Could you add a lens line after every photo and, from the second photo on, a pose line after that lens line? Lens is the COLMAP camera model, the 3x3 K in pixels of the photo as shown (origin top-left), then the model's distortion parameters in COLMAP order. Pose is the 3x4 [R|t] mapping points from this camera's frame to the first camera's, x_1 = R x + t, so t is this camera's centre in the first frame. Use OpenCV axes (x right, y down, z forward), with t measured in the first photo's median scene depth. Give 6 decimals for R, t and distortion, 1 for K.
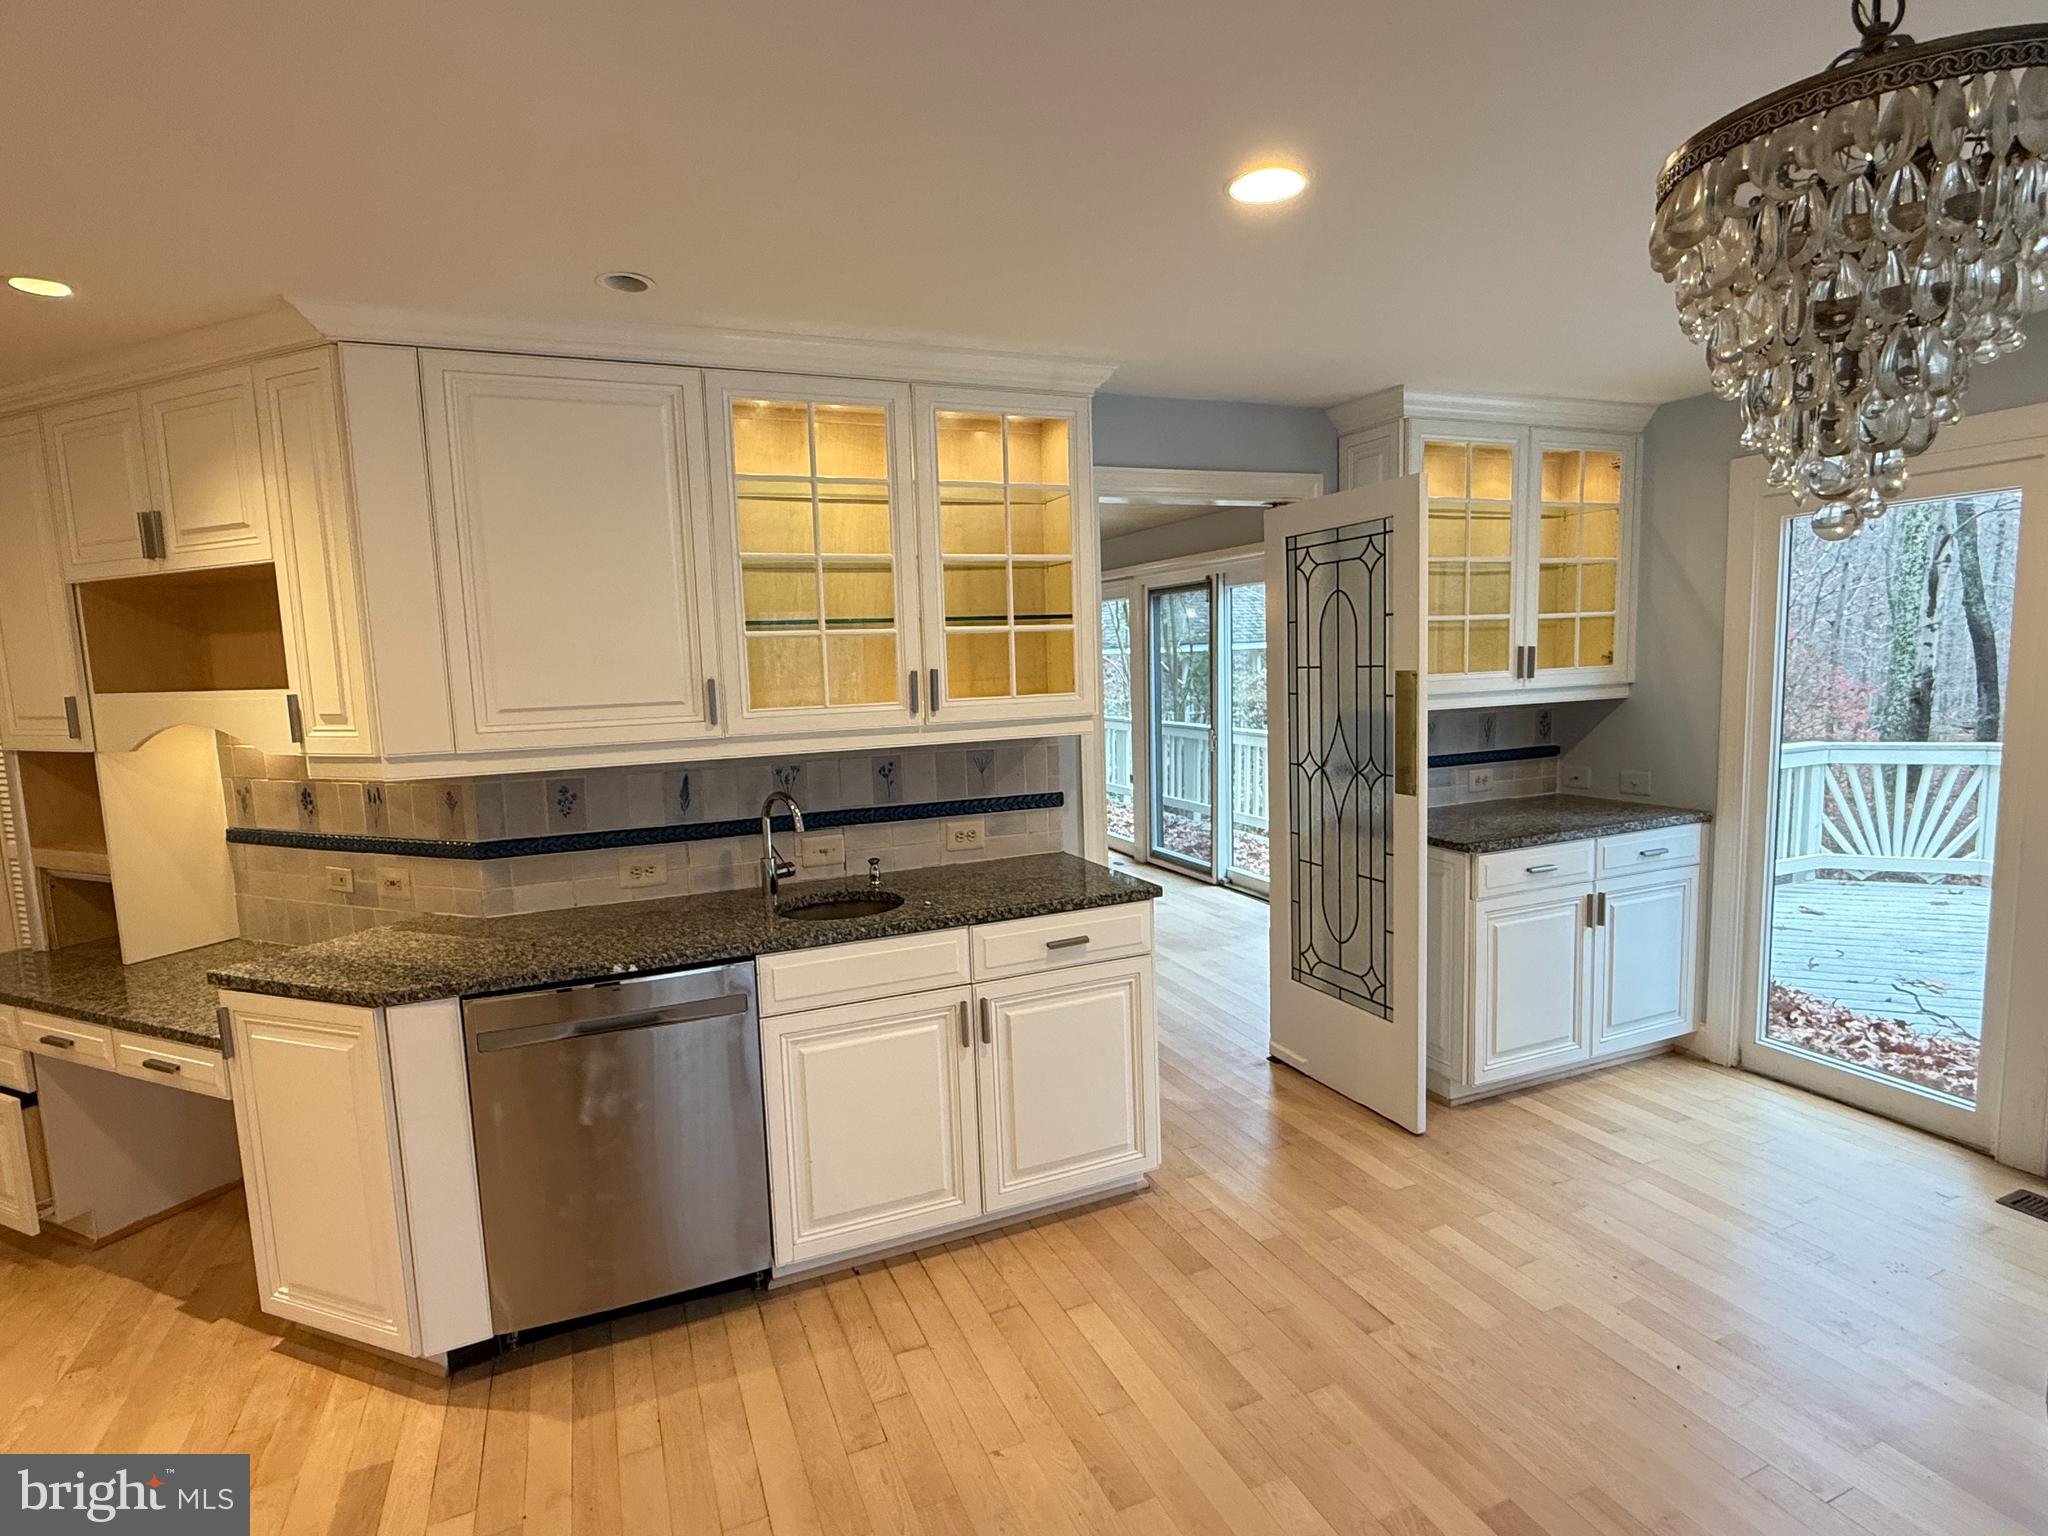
lens RADIAL K [[1034.1, 0, 1024.0], [0, 1034.1, 768.0], [0, 0, 1]] dist [-0.001780, -0.000263]
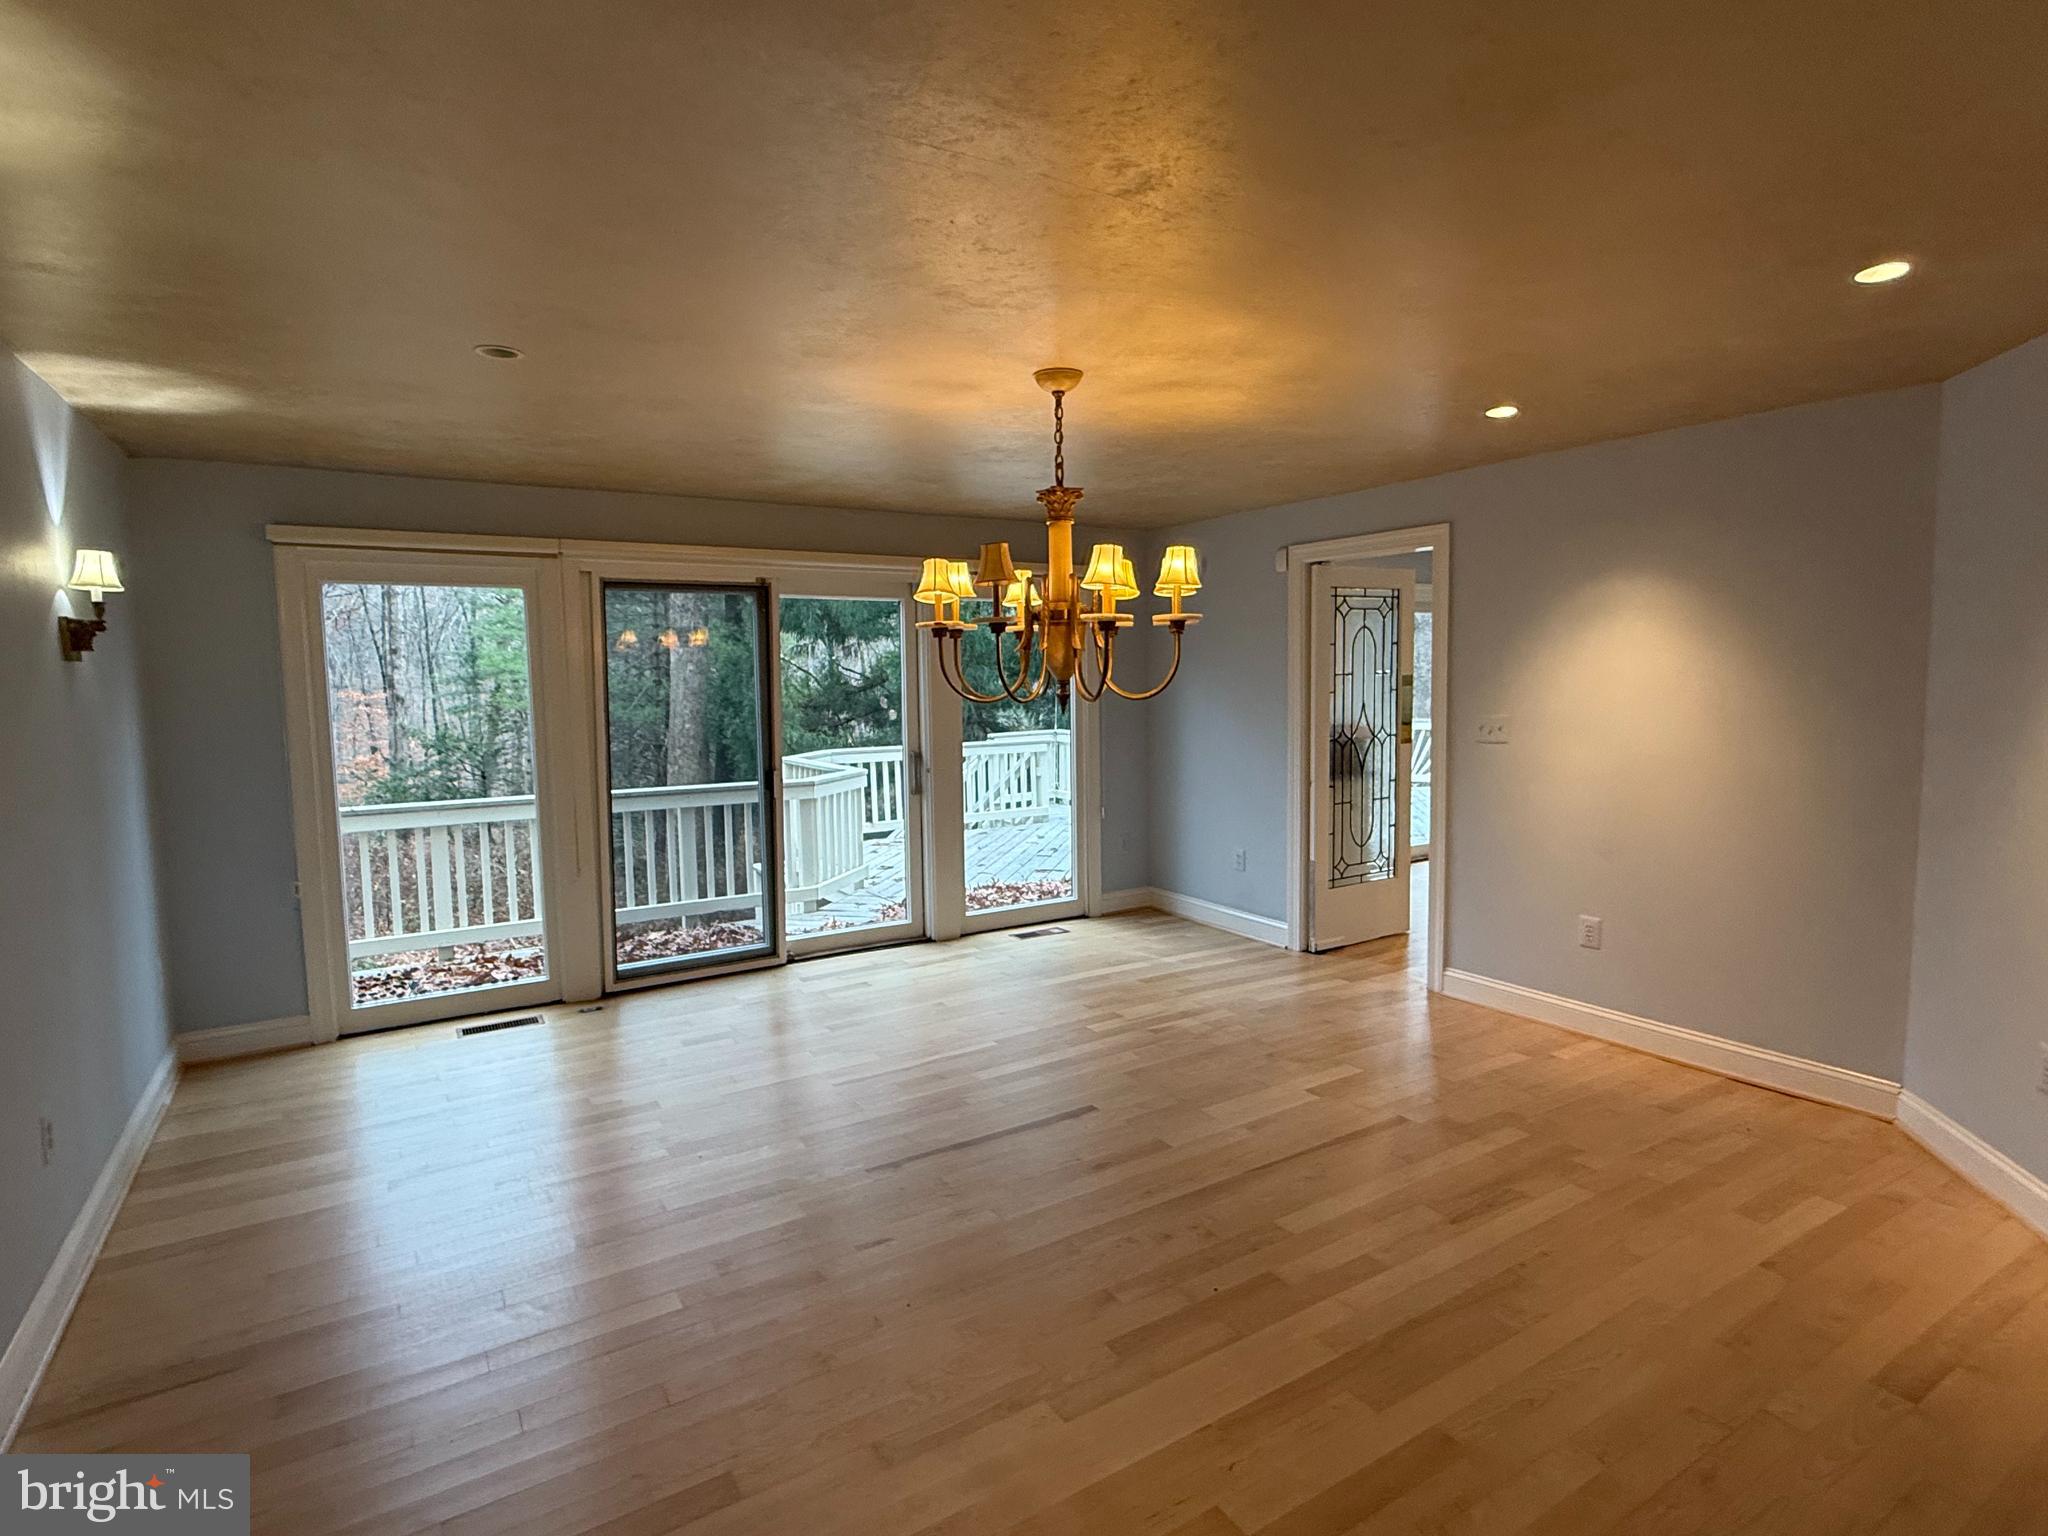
lens RADIAL K [[1049.1, 0, 1024.0], [0, 1049.1, 768.0], [0, 0, 1]] dist [-0.001246, -0.000271]
pose [[-0.156987, -0.043665, 0.986635, -0.654549], [0.131482, 0.989205, 0.064699, -0.067385], [-0.978809, 0.139882, -0.149551, 0.942771]]
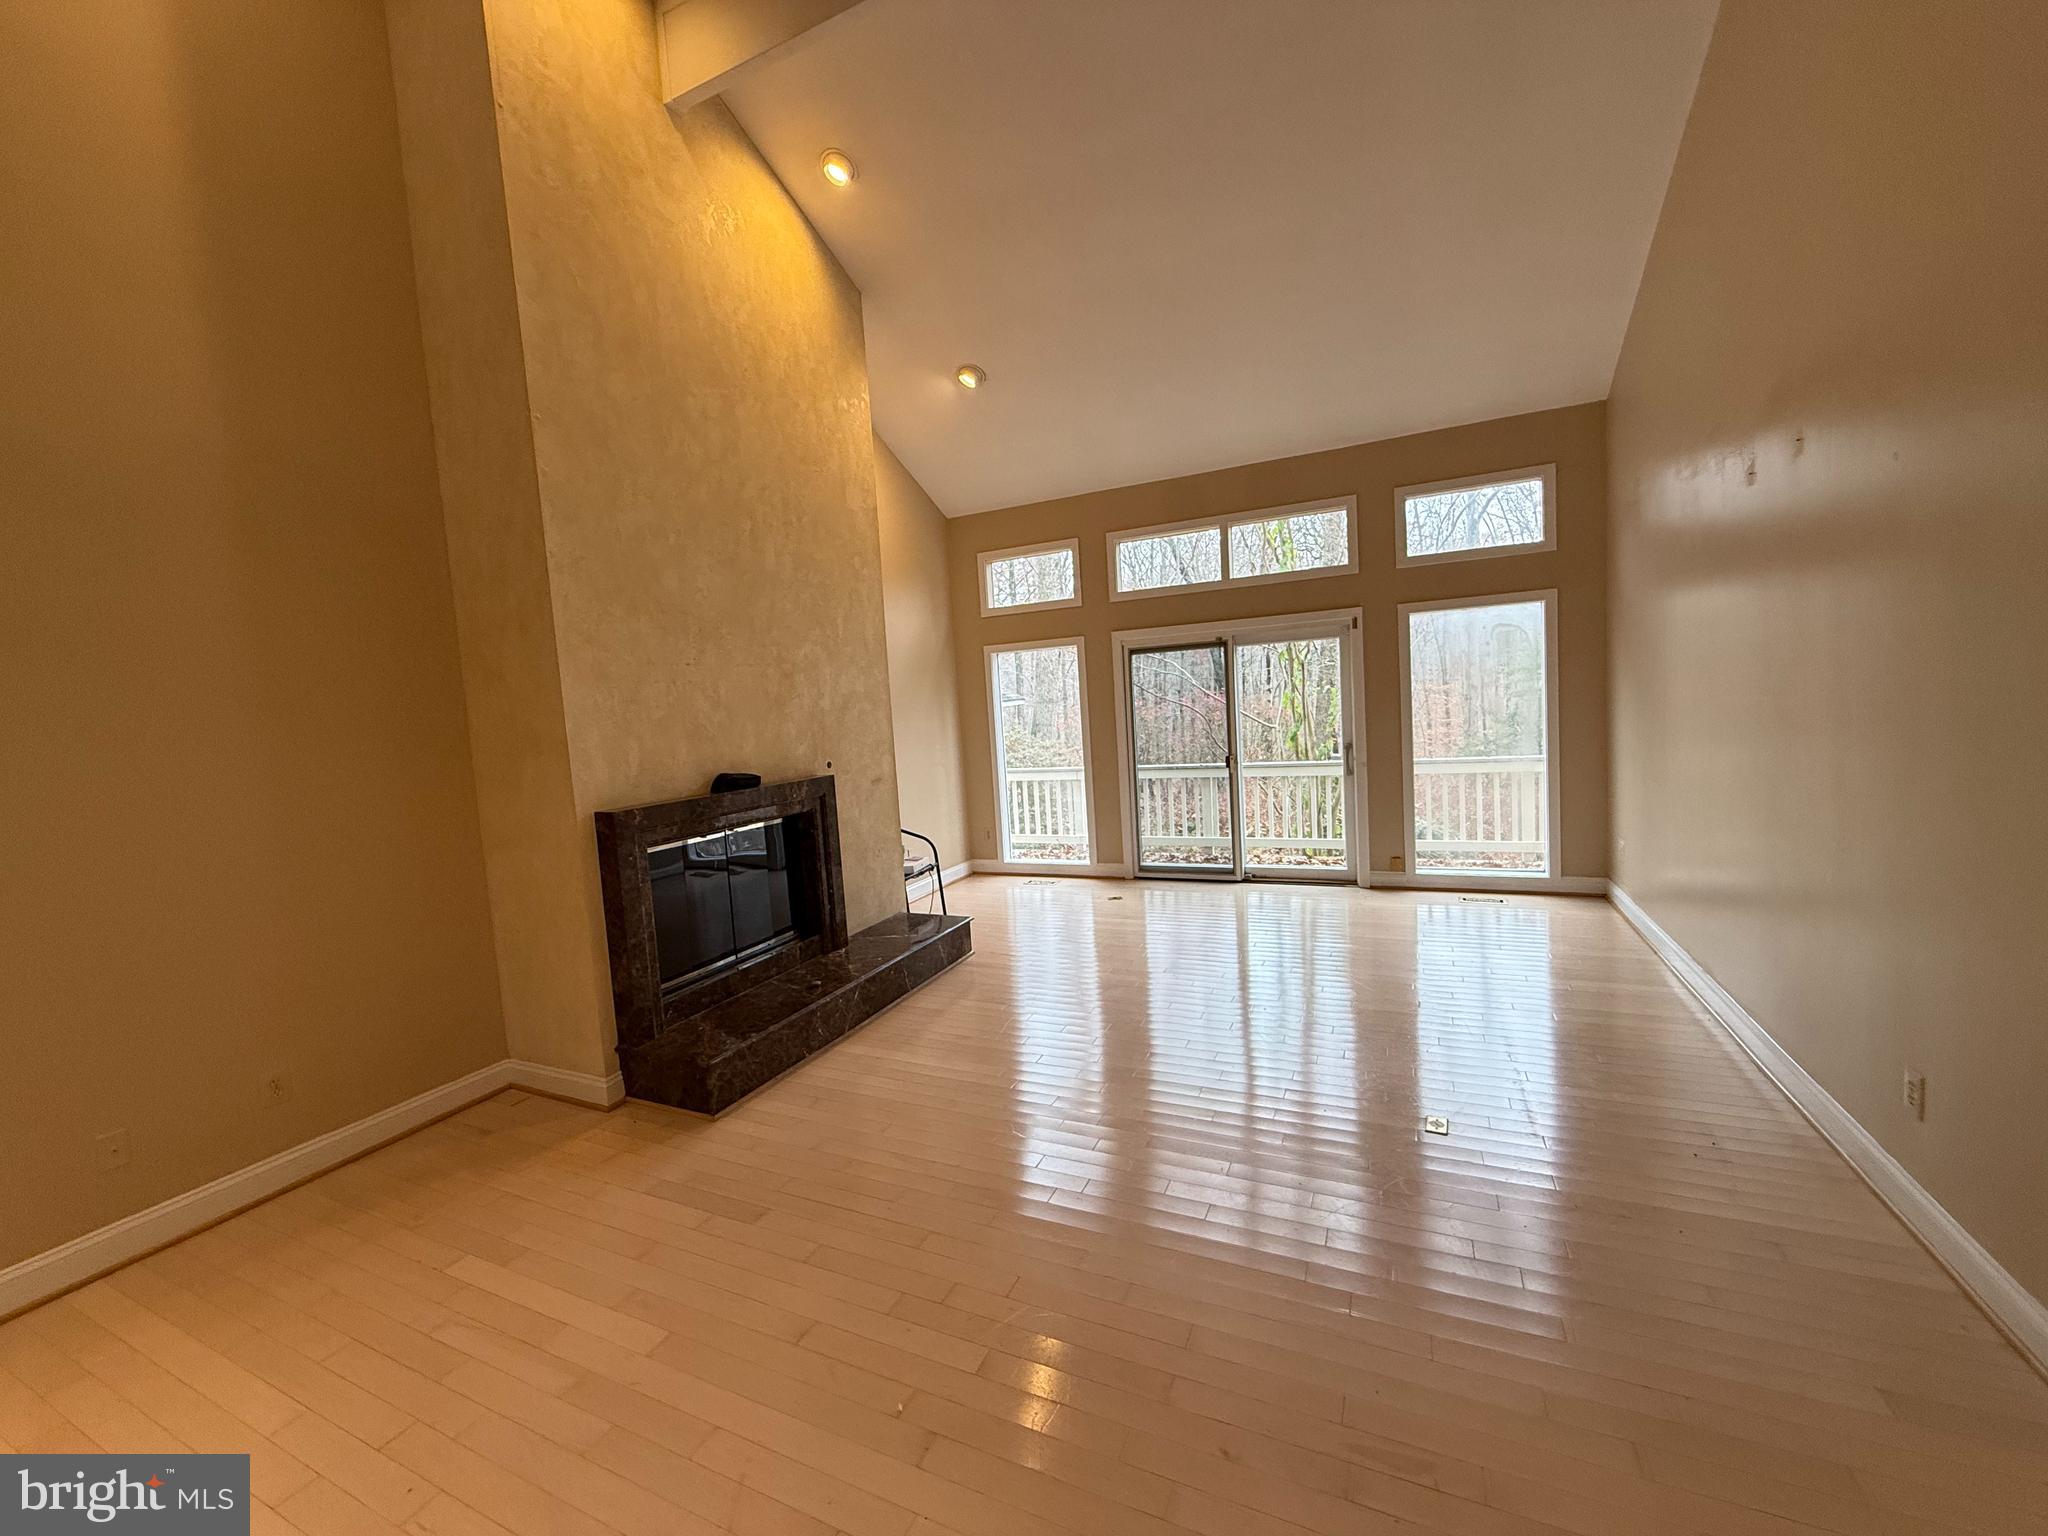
lens RADIAL K [[816.9, 0, 1024.0], [0, 816.9, 768.0], [0, 0, 1]] dist [0.000293, 0.000004]
pose [[0.746572, -0.070805, 0.661526, -0.677182], [0.113490, 0.993301, -0.021764, -0.032530], [-0.655553, 0.091326, 0.749606, 0.422395]]
